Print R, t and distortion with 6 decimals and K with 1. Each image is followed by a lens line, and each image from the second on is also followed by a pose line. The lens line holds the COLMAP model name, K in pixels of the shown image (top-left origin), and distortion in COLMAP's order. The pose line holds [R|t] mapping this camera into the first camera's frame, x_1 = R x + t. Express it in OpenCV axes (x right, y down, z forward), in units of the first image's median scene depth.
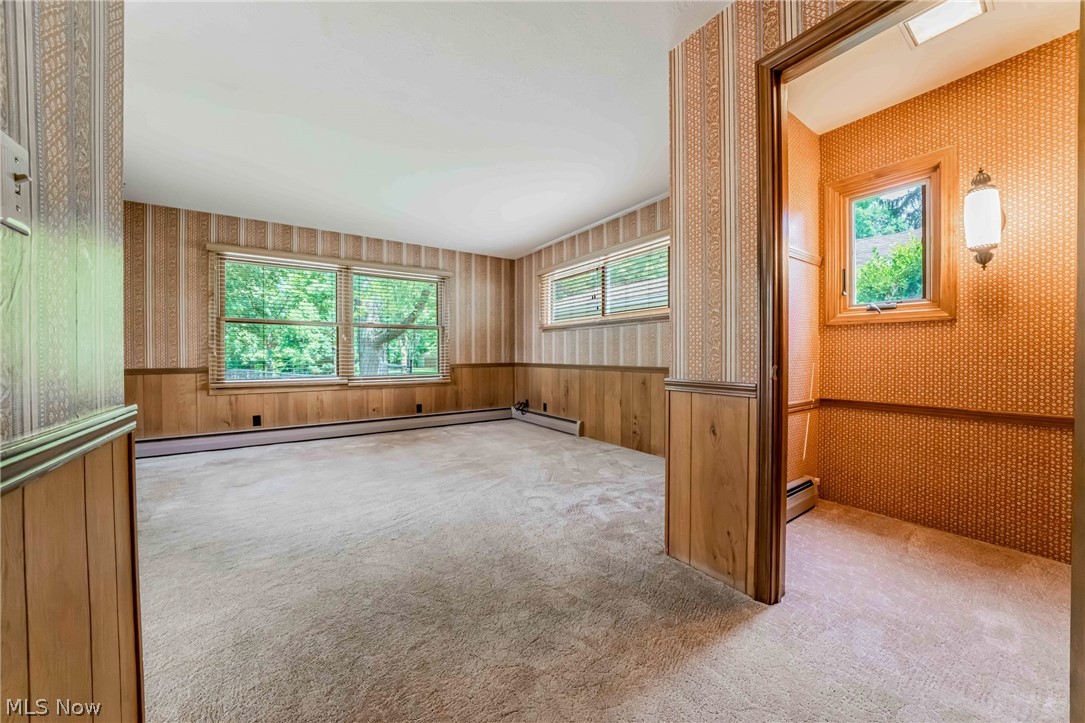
lens RADIAL K [[375.0, 0, 539.7], [0, 375.0, 361.7], [0, 0, 1]] dist [-0.011169, 0.001419]
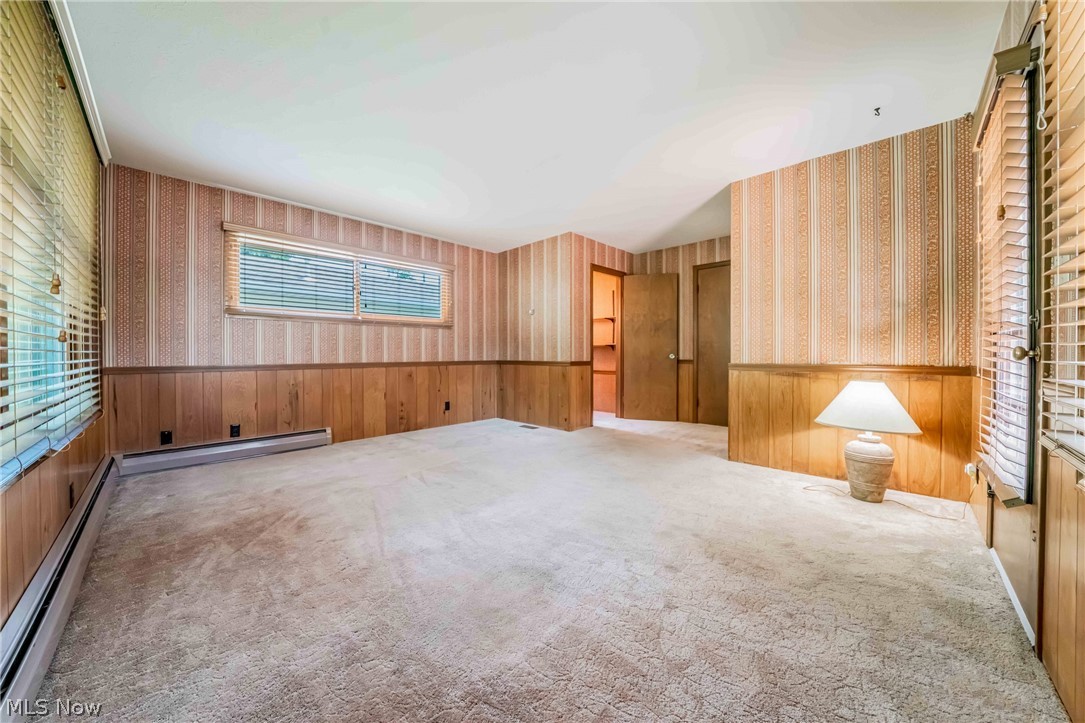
lens RADIAL K [[375.0, 0, 537.2], [0, 375.0, 352.8], [0, 0, 1]] dist [-0.011169, 0.001419]
pose [[-0.157805, -0.006078, 0.987452, -0.936172], [0.009219, 0.999928, 0.007628, -0.020707], [-0.987427, 0.010308, -0.157738, 0.727939]]
